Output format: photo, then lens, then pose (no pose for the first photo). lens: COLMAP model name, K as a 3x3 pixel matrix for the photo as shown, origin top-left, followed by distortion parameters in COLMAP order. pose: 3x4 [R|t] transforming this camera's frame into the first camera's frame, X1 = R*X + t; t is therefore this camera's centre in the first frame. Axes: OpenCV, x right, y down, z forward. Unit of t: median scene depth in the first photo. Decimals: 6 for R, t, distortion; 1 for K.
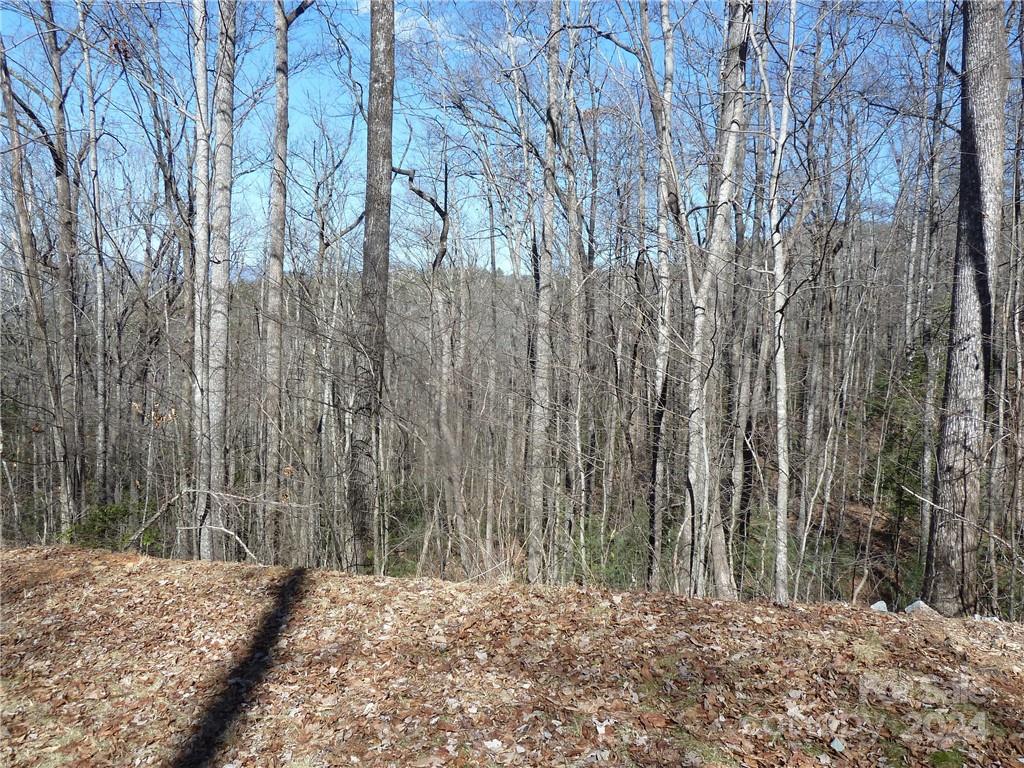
lens RADIAL K [[778.0, 0, 514.5], [0, 778.0, 378.7], [0, 0, 1]] dist [-0.030001, 0.001362]
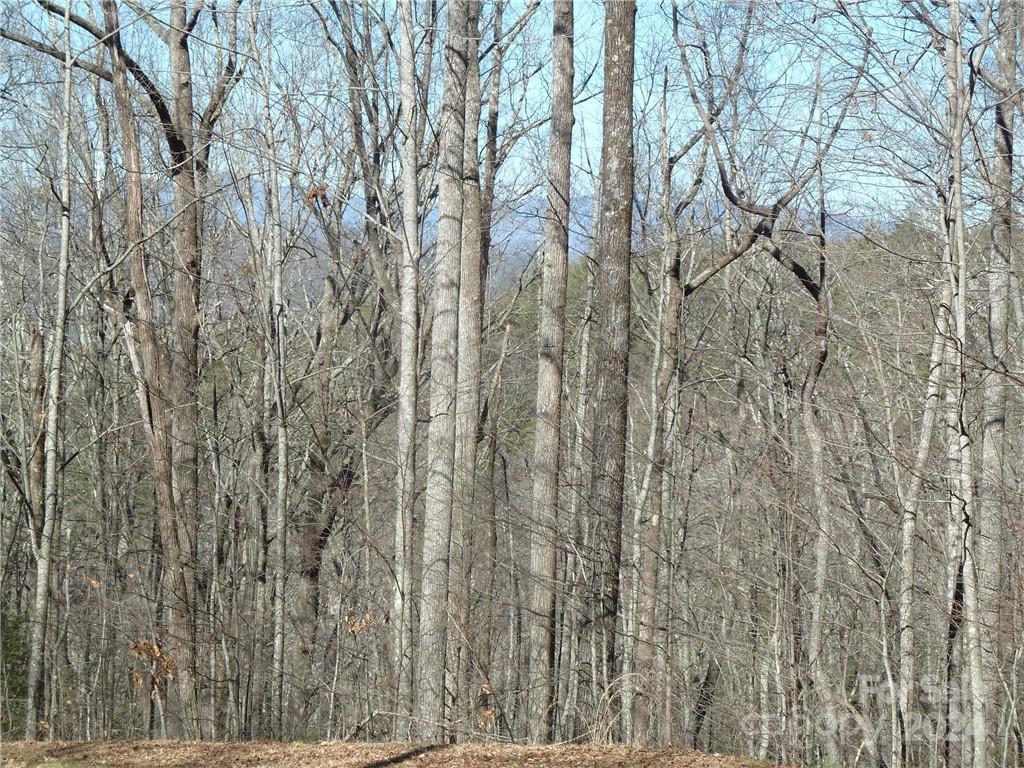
lens RADIAL K [[2766.3, 0, 506.2], [0, 2766.3, 376.4], [0, 0, 1]] dist [0.120485, 0.000000]
pose [[0.930644, -0.008647, -0.365824, 0.654160], [-0.017421, 0.997540, -0.067899, -0.015020], [0.365511, 0.069563, 0.928204, -1.428804]]
